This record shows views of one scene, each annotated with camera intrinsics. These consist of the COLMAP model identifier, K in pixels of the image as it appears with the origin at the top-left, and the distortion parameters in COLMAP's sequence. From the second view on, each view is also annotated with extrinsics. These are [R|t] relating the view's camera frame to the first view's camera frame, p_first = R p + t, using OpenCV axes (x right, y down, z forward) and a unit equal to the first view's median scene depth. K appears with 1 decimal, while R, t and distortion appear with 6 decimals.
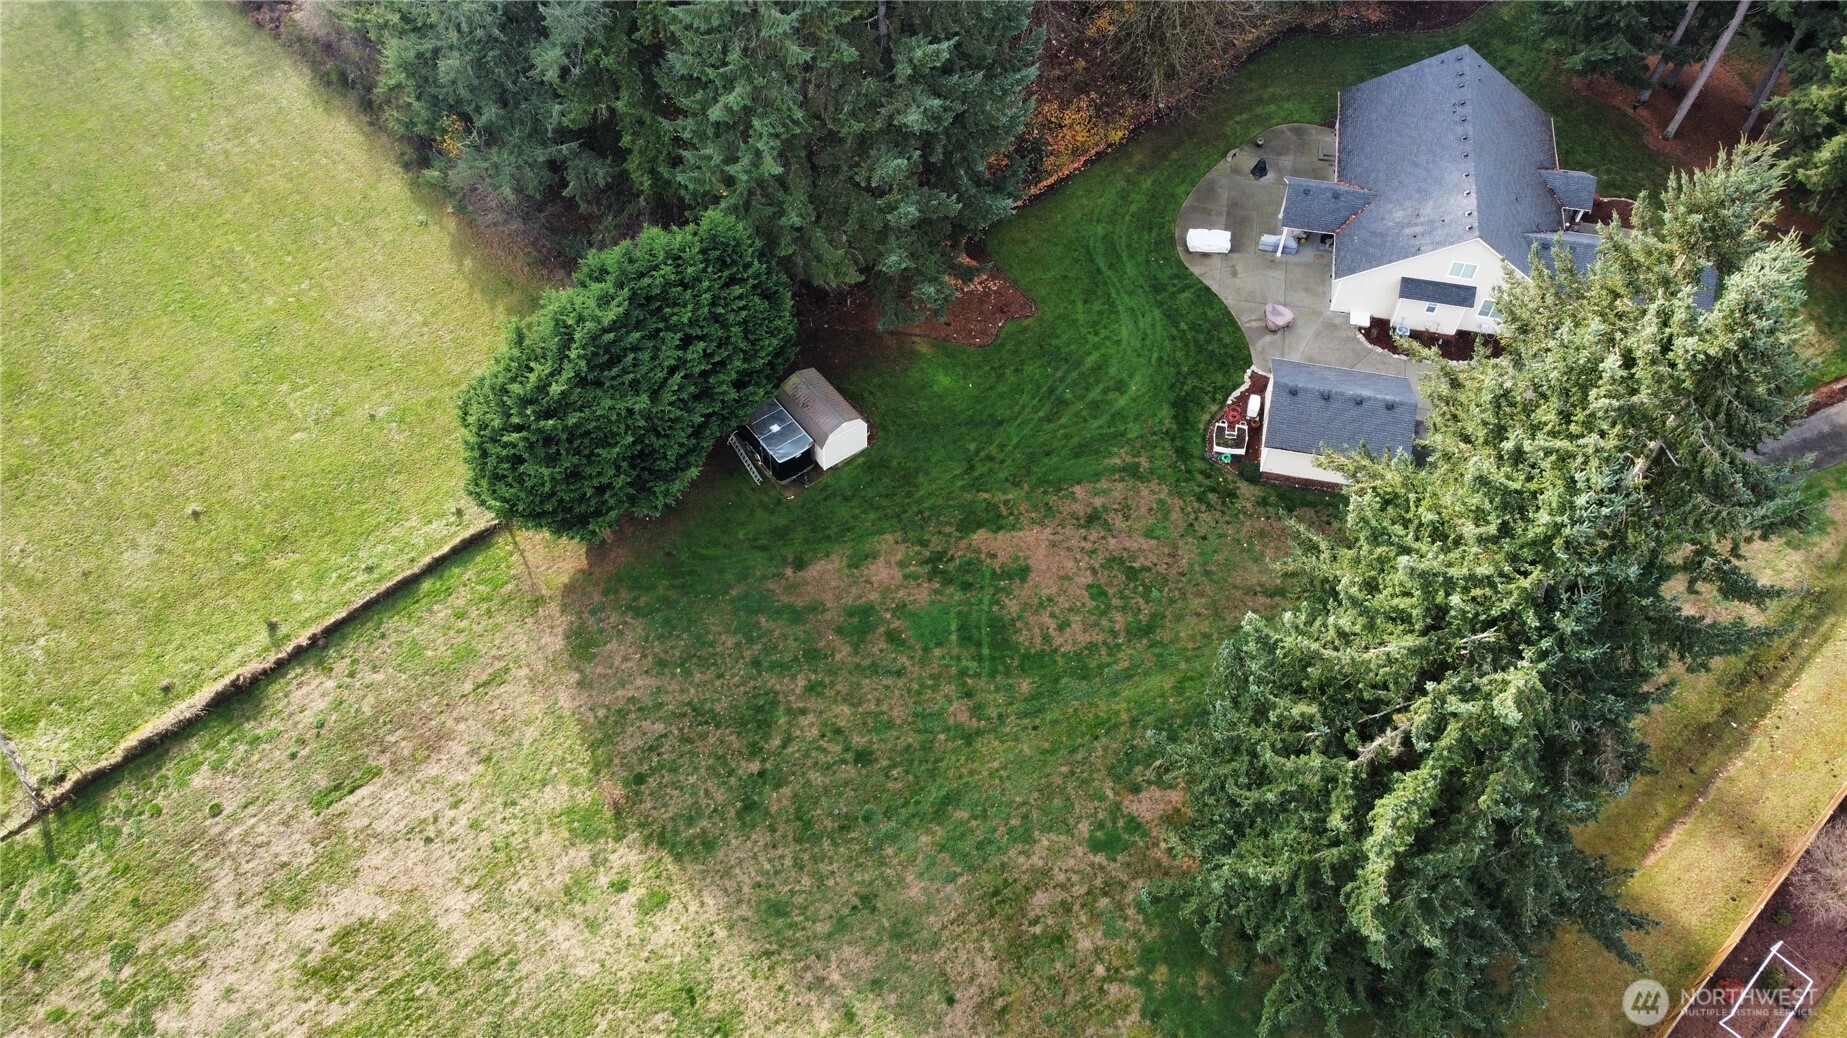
lens RADIAL K [[1390.8, 0, 920.6], [0, 1390.8, 527.3], [0, 0, 1]] dist [0.003812, -0.004330]
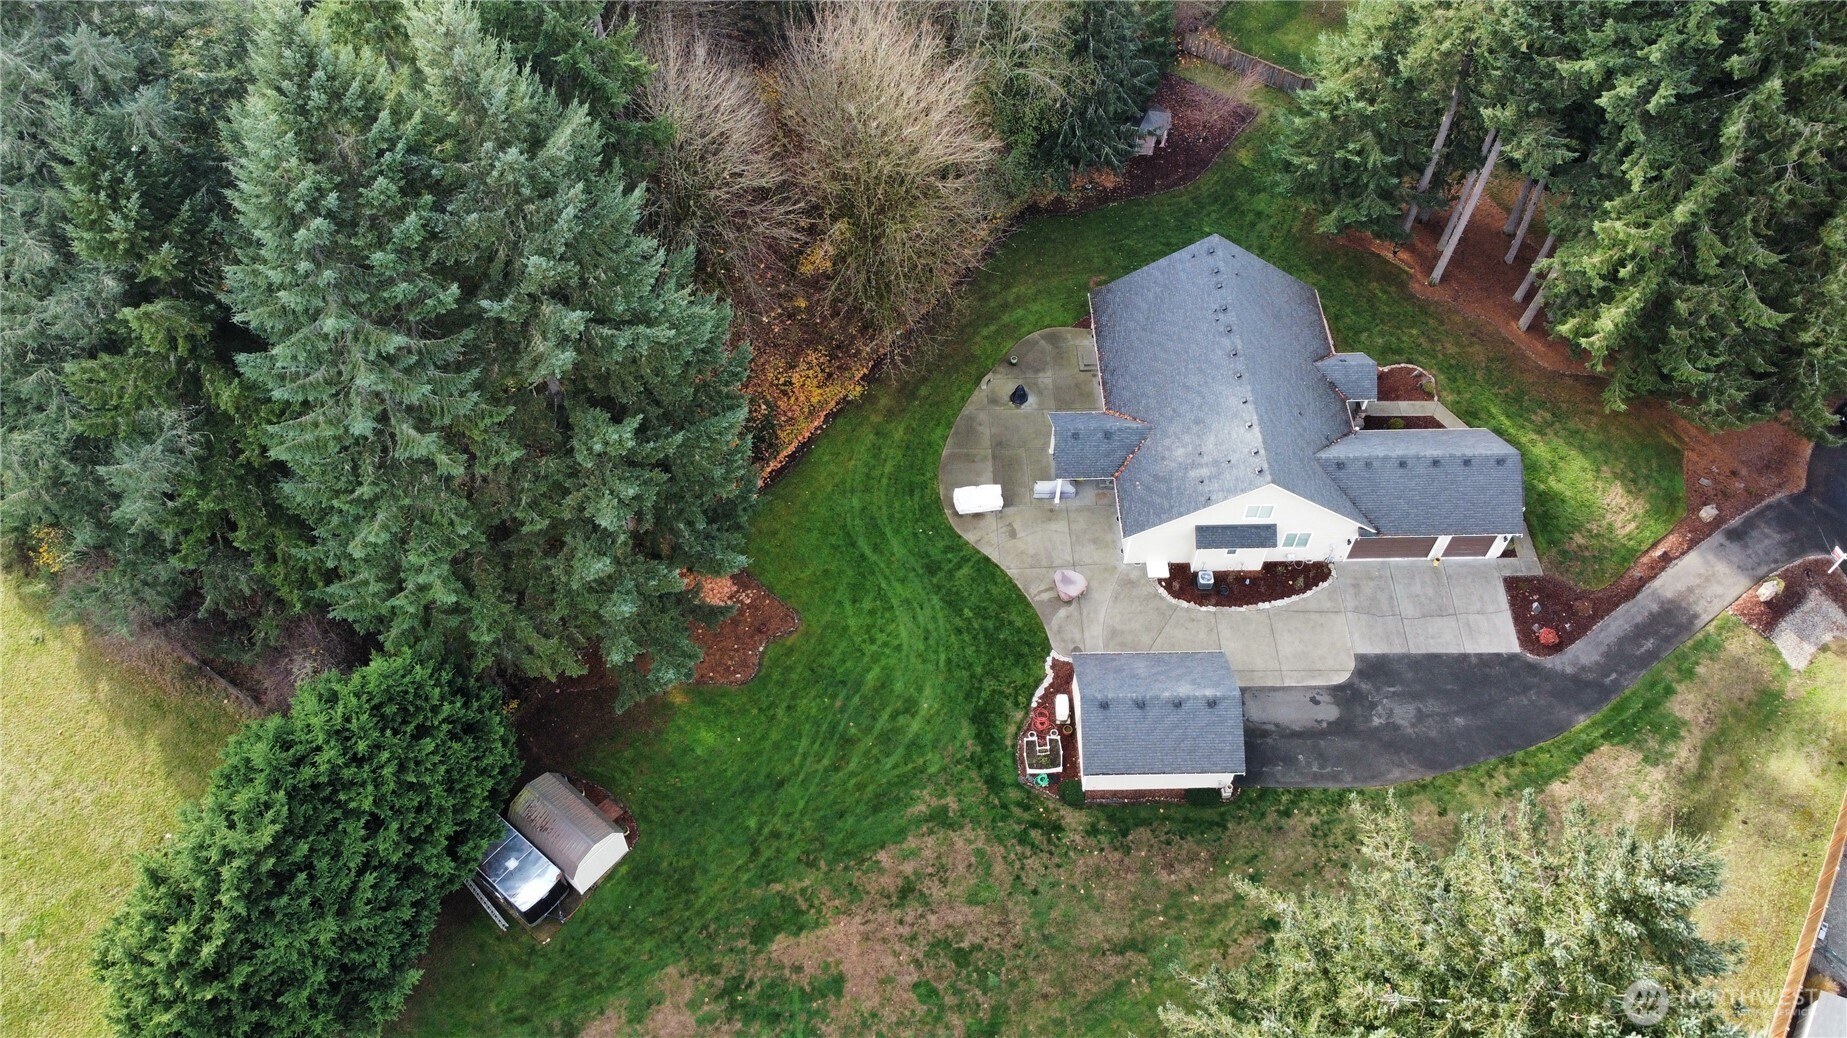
lens RADIAL K [[1390.8, 0, 919.6], [0, 1390.8, 531.4], [0, 0, 1]] dist [0.003812, -0.004330]
pose [[0.975773, -0.177205, 0.128317, 0.058597], [0.176475, 0.984156, 0.017124, -0.228036], [-0.129318, 0.005936, 0.991585, 0.138989]]
